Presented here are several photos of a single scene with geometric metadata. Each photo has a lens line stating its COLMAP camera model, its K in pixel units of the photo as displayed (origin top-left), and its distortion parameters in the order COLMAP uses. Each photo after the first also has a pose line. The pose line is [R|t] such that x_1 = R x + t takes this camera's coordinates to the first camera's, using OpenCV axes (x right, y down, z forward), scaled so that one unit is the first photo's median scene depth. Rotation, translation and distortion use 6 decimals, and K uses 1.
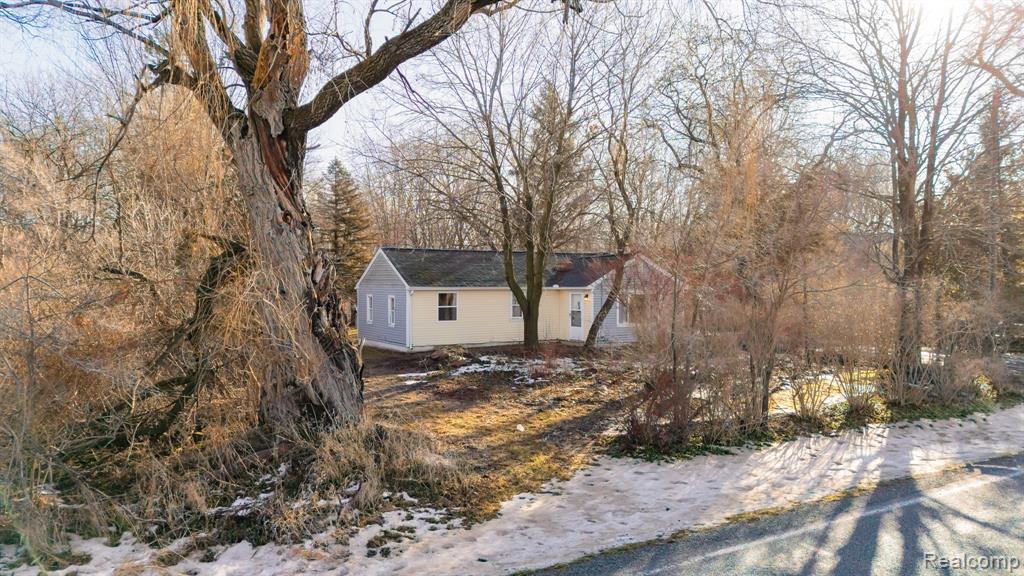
lens RADIAL K [[746.6, 0, 515.5], [0, 746.6, 284.1], [0, 0, 1]] dist [0.072282, -0.056750]
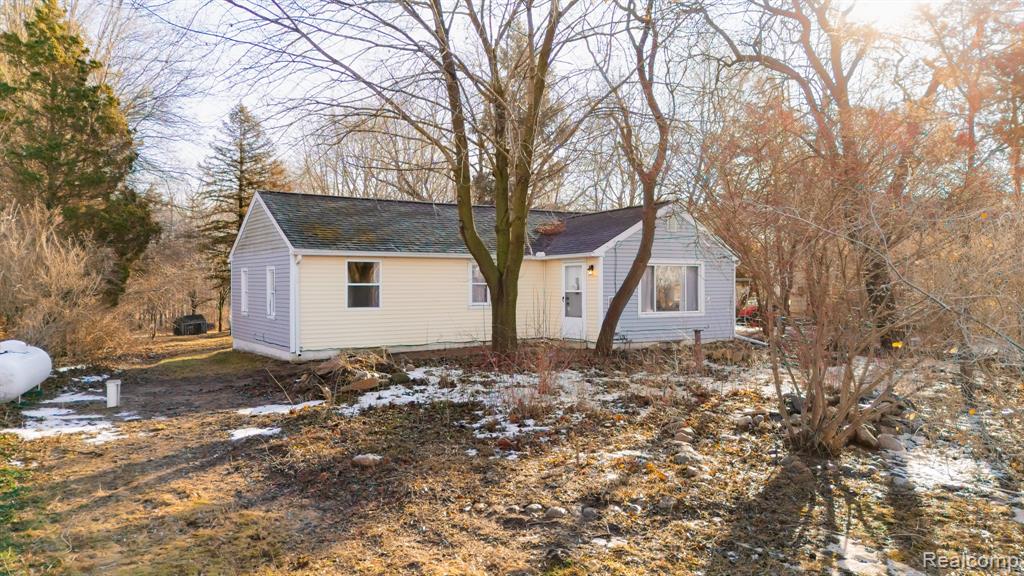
lens RADIAL K [[746.6, 0, 512.2], [0, 746.6, 292.6], [0, 0, 1]] dist [0.072282, -0.056750]
pose [[0.998971, -0.002208, 0.045304, 0.001090], [0.001746, 0.999946, 0.010233, 0.034123], [-0.045324, -0.010143, 0.998921, 0.433509]]
